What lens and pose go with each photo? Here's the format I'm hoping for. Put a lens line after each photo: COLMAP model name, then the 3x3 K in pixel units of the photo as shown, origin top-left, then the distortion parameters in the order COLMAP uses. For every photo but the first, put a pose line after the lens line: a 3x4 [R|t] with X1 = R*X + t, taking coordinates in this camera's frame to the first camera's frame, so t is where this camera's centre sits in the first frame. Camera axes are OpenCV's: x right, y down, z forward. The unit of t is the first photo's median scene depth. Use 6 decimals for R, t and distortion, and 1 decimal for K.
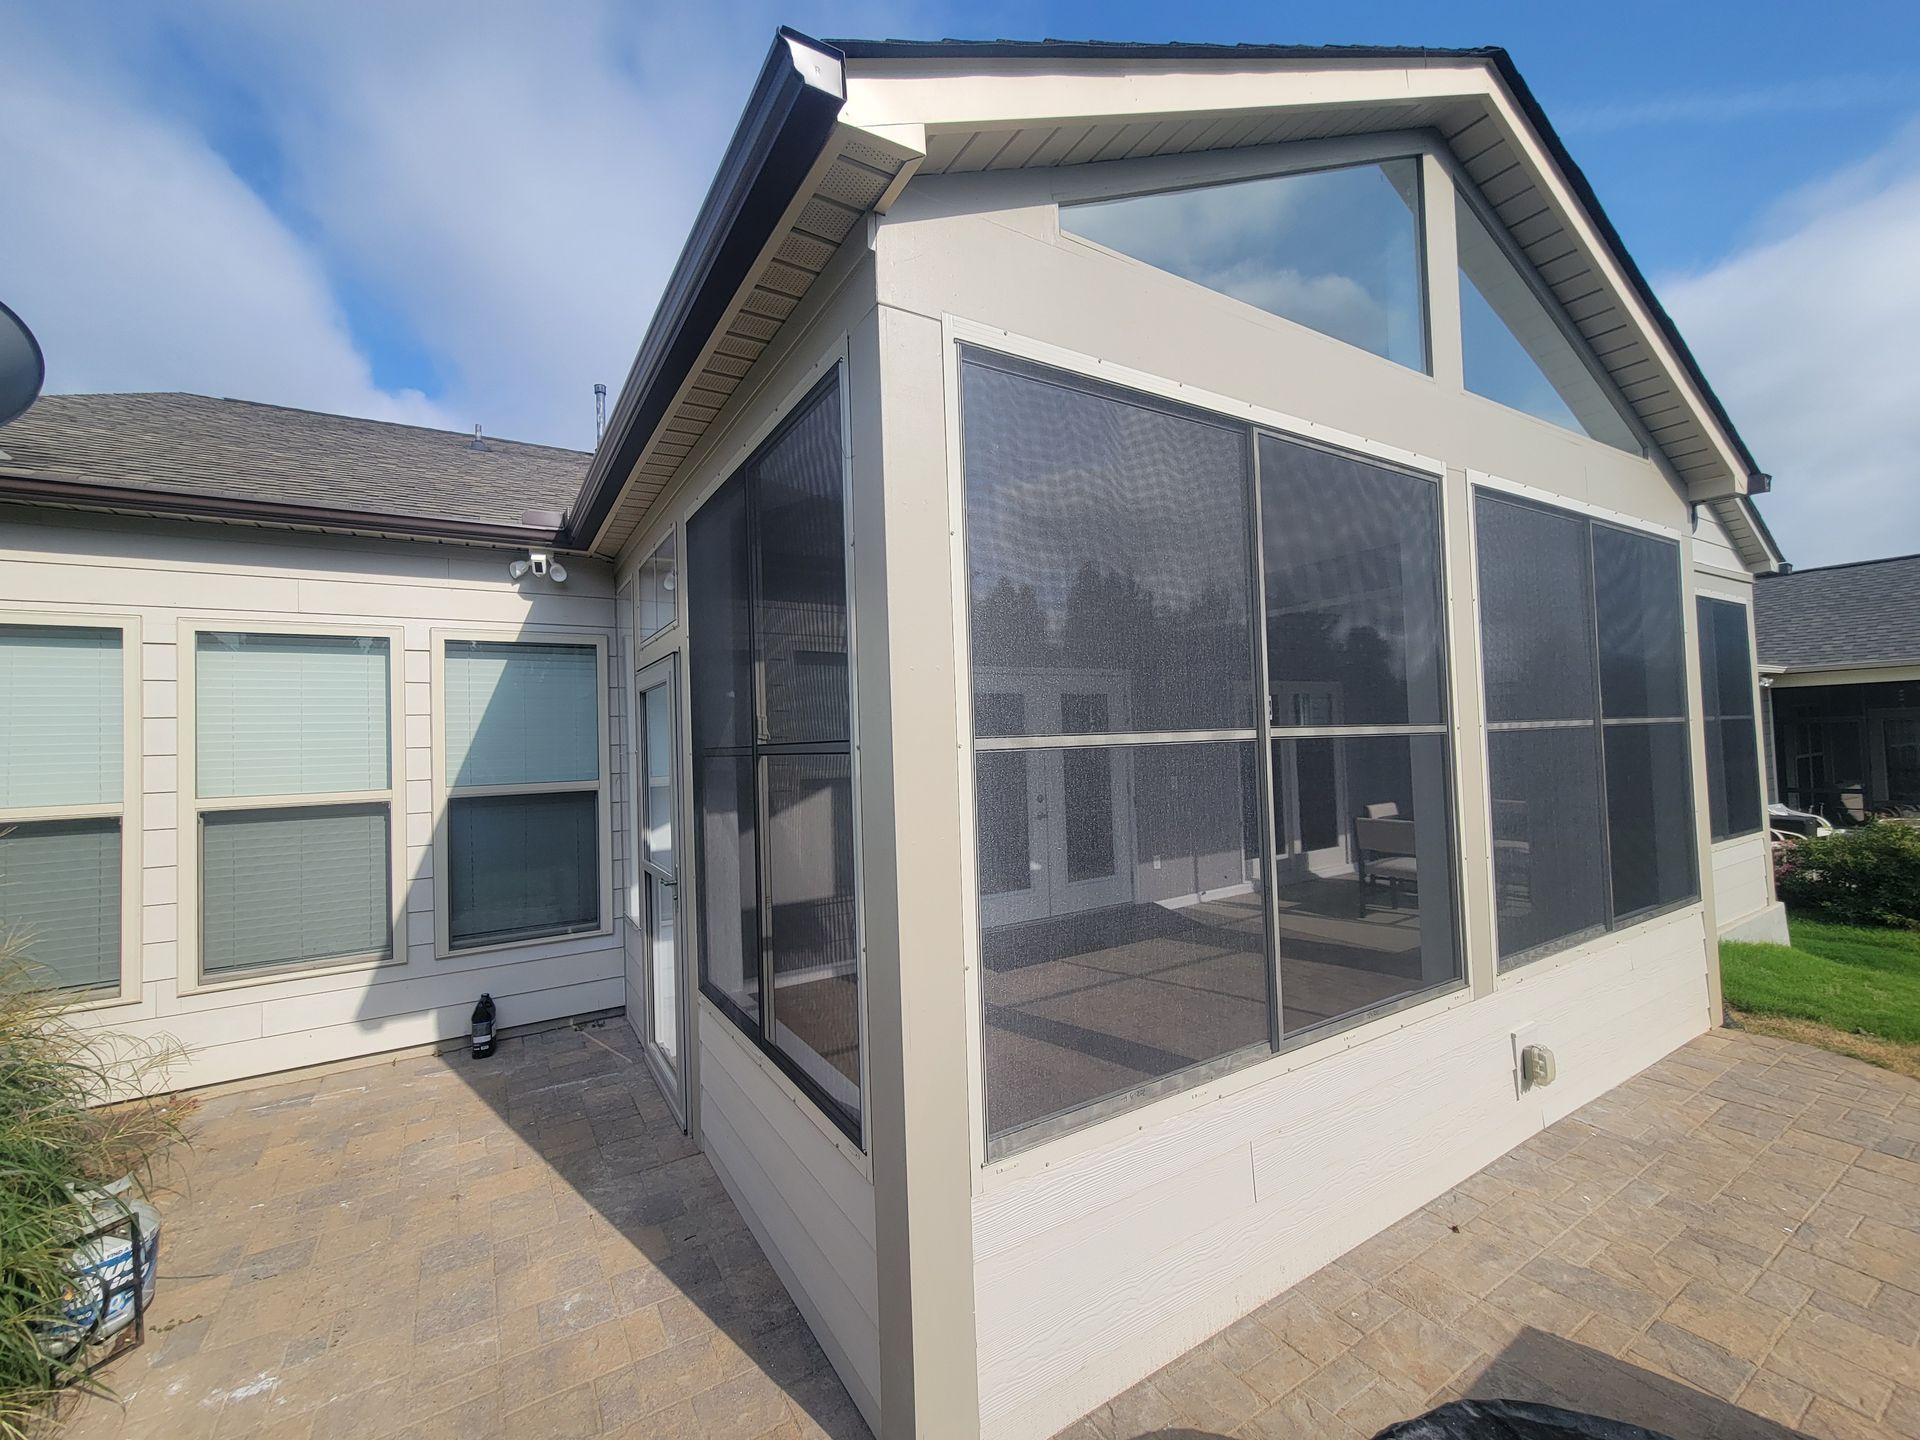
lens RADIAL K [[783.0, 0, 941.7], [0, 783.0, 723.7], [0, 0, 1]] dist [-0.000058, 0.000271]
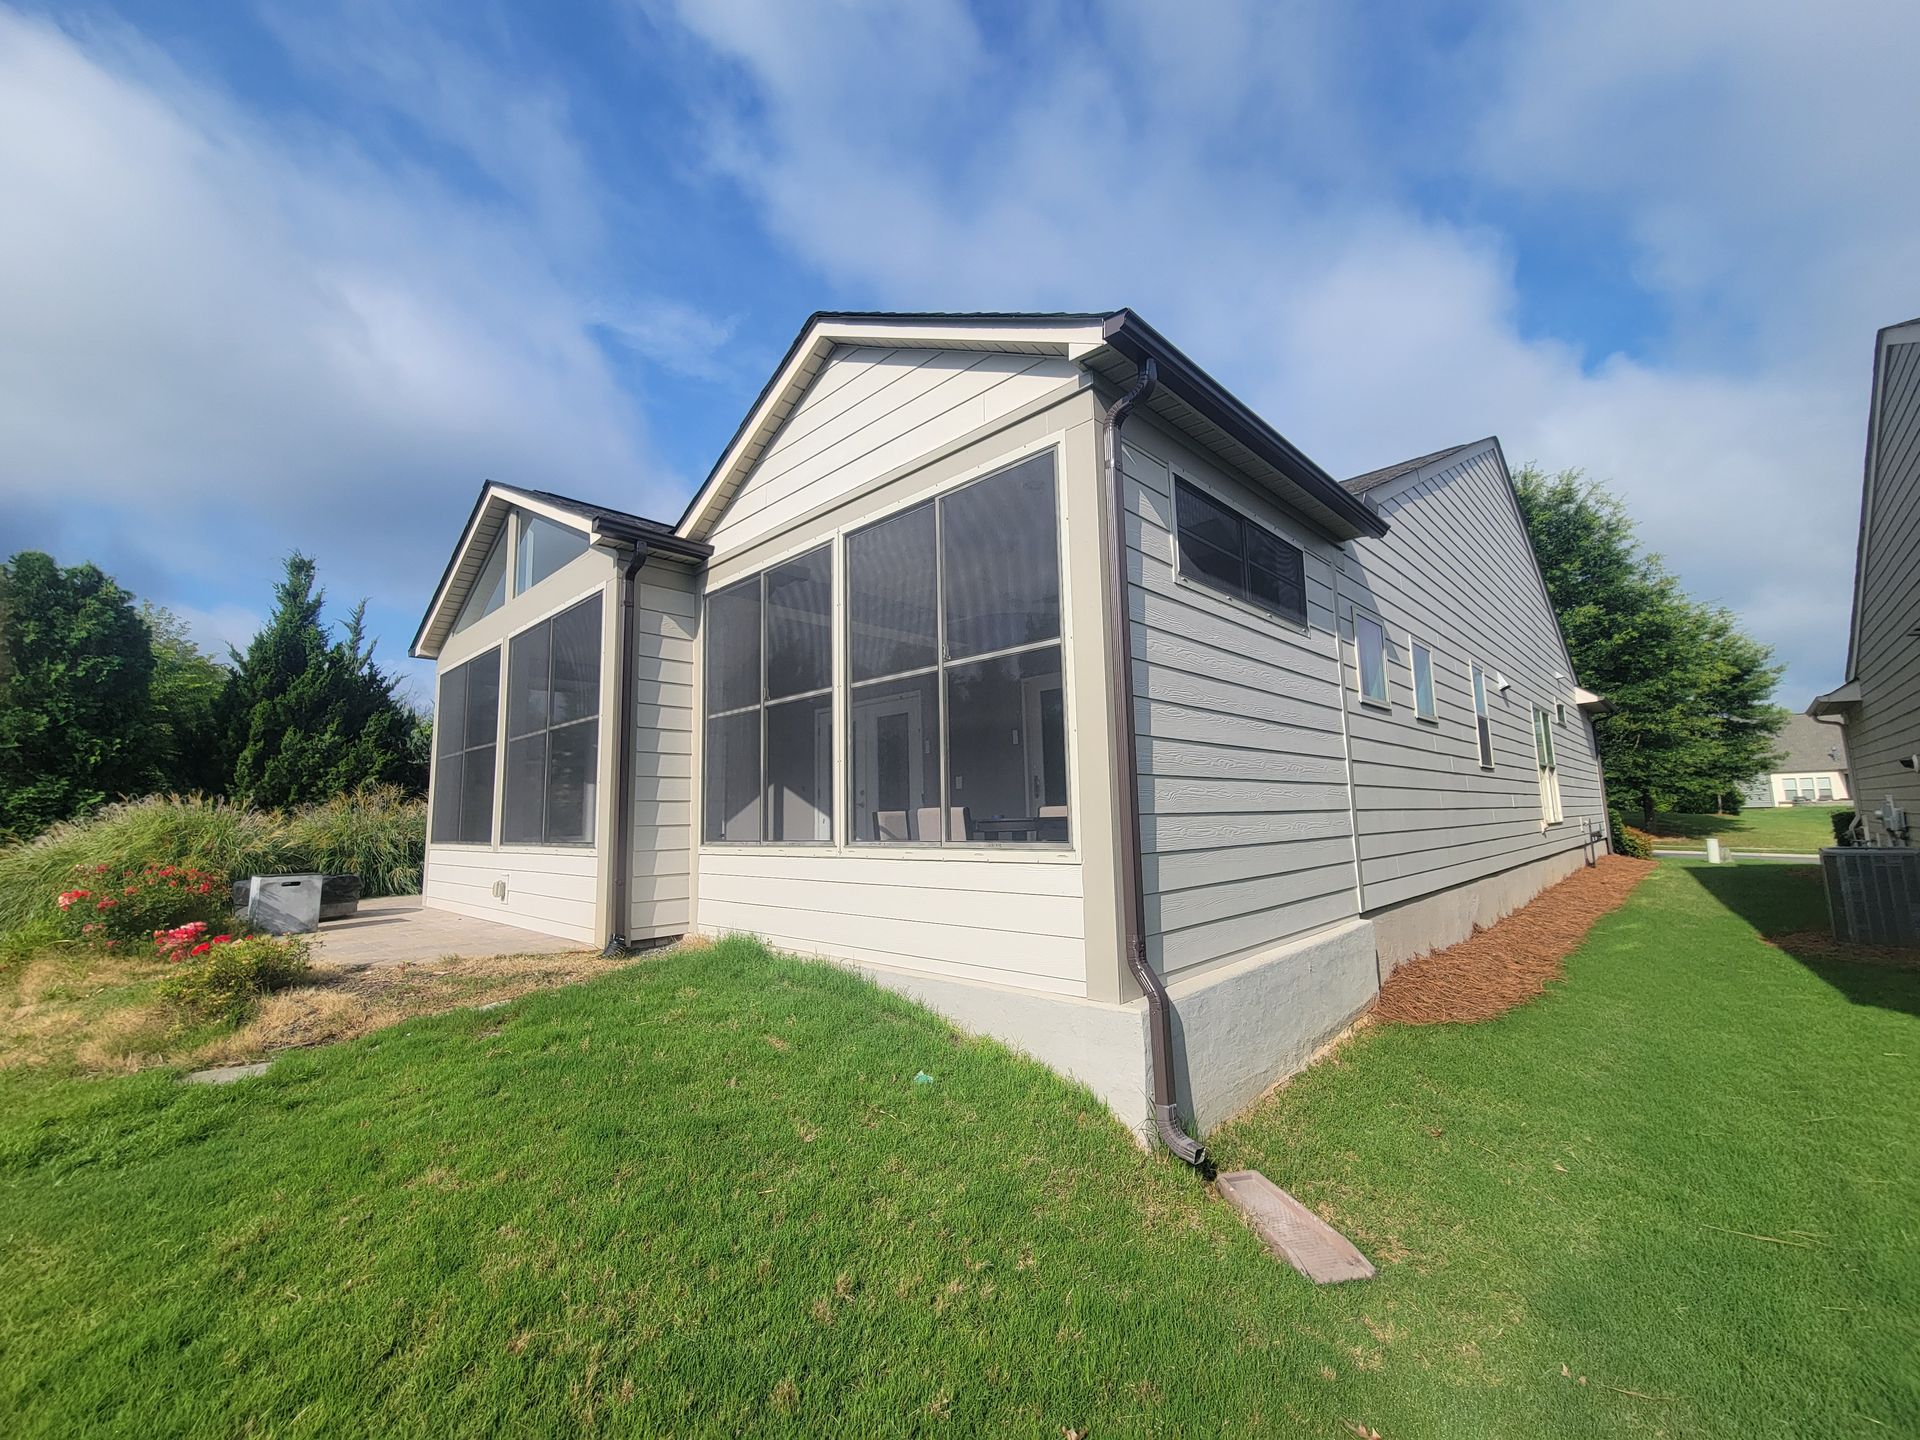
lens RADIAL K [[783.0, 0, 941.7], [0, 783.0, 723.7], [0, 0, 1]] dist [-0.000058, 0.000271]
pose [[0.242623, -0.088206, -0.966102, 3.231465], [0.037157, 0.995972, -0.081602, 0.190931], [0.969409, -0.016099, 0.244923, 1.649838]]
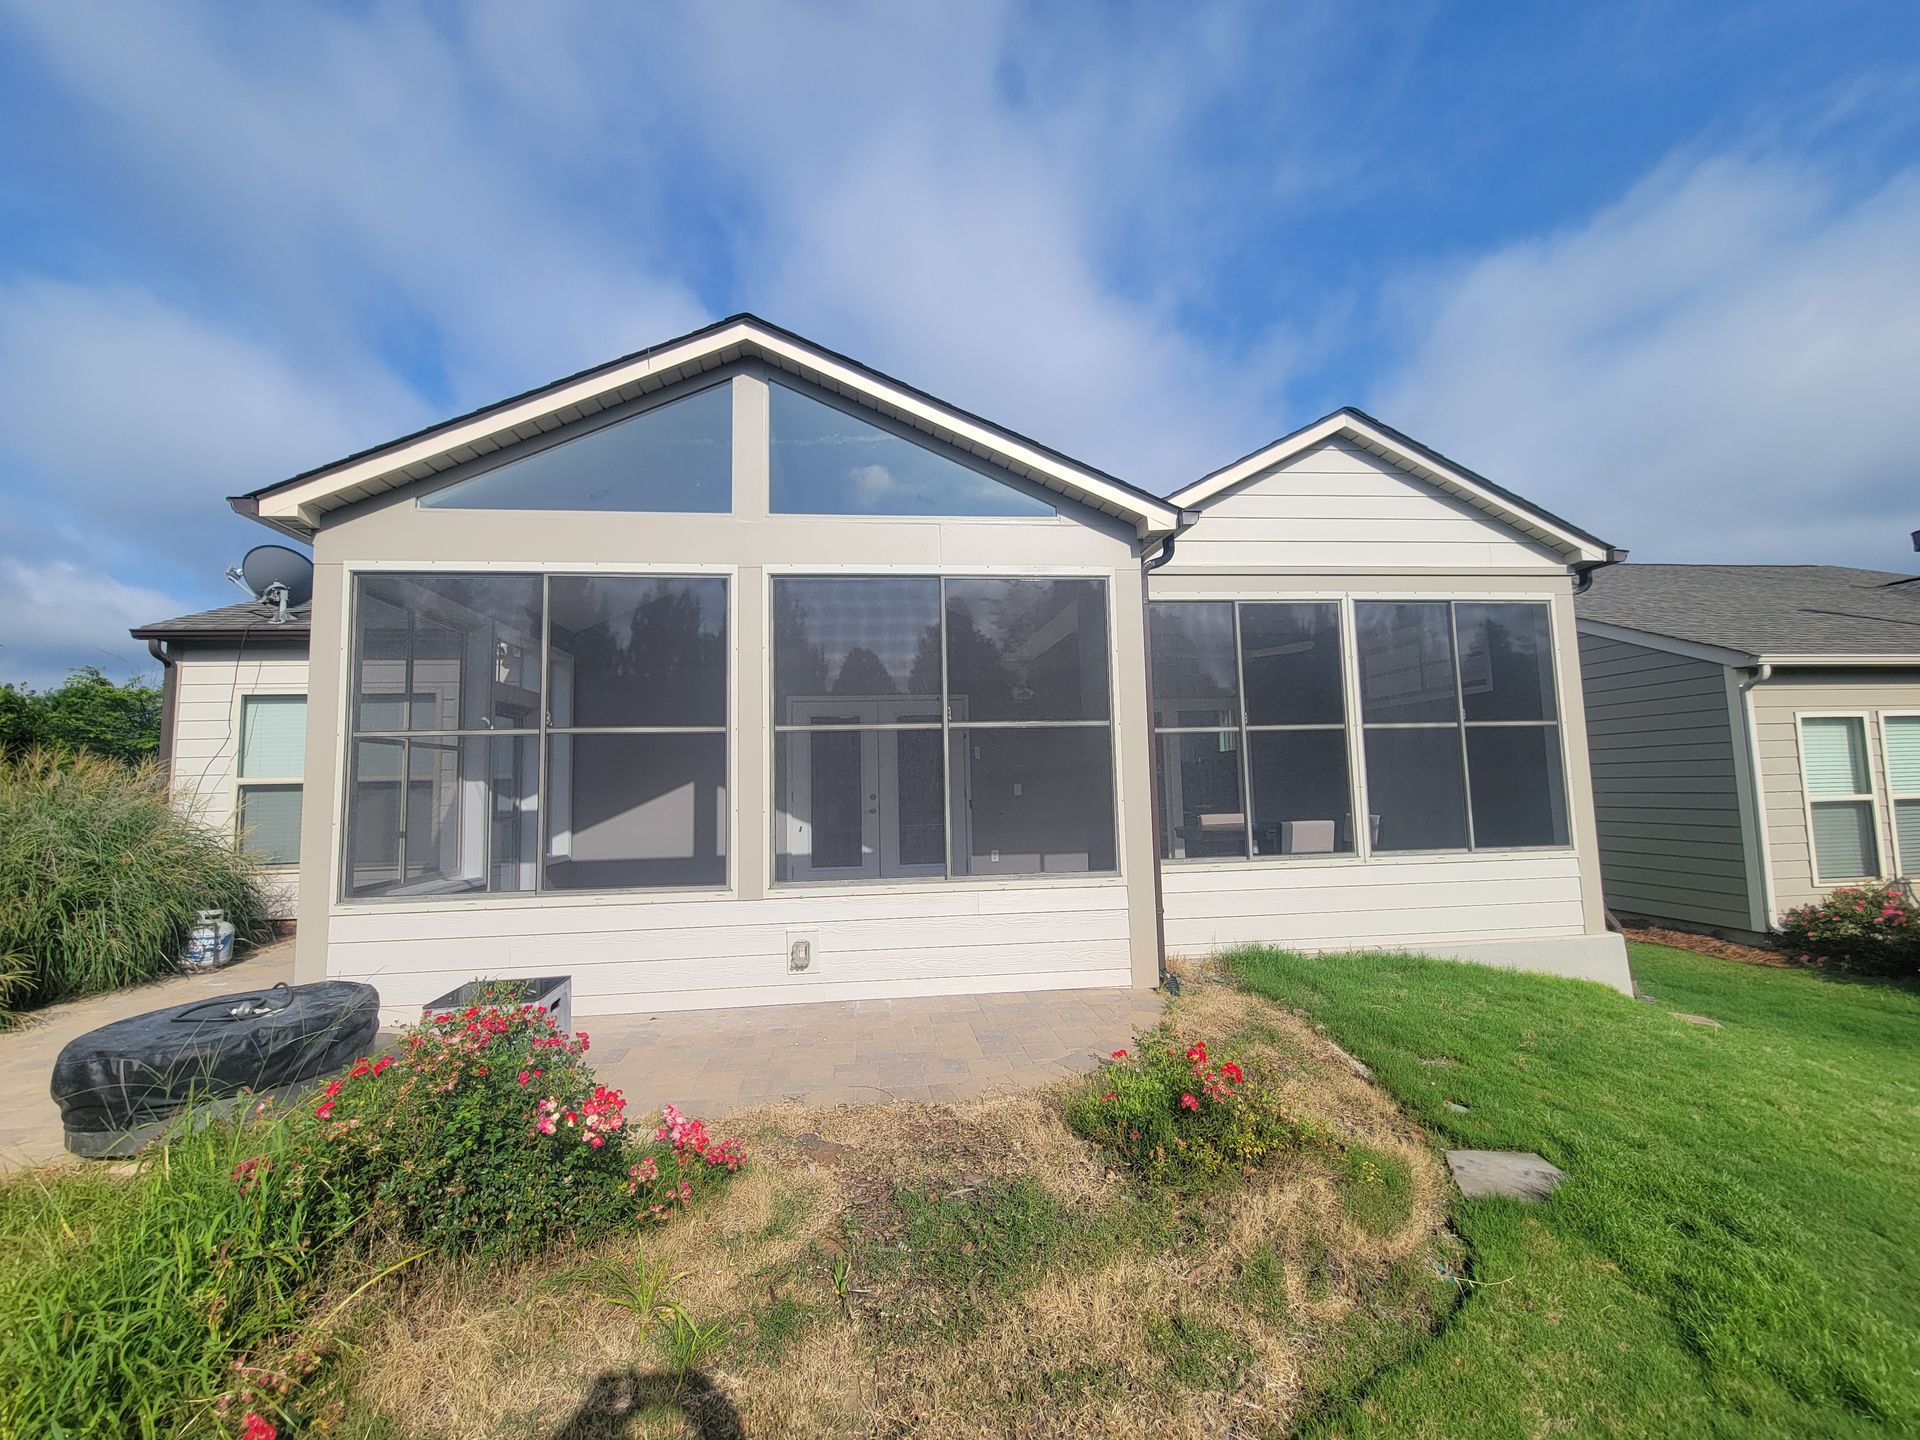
lens RADIAL K [[783.0, 0, 941.7], [0, 783.0, 723.7], [0, 0, 1]] dist [-0.000058, 0.000271]
pose [[0.906385, -0.017948, -0.422071, 1.619693], [0.001818, 0.999254, -0.038587, 0.053045], [0.422449, 0.034207, 0.905741, -0.254145]]
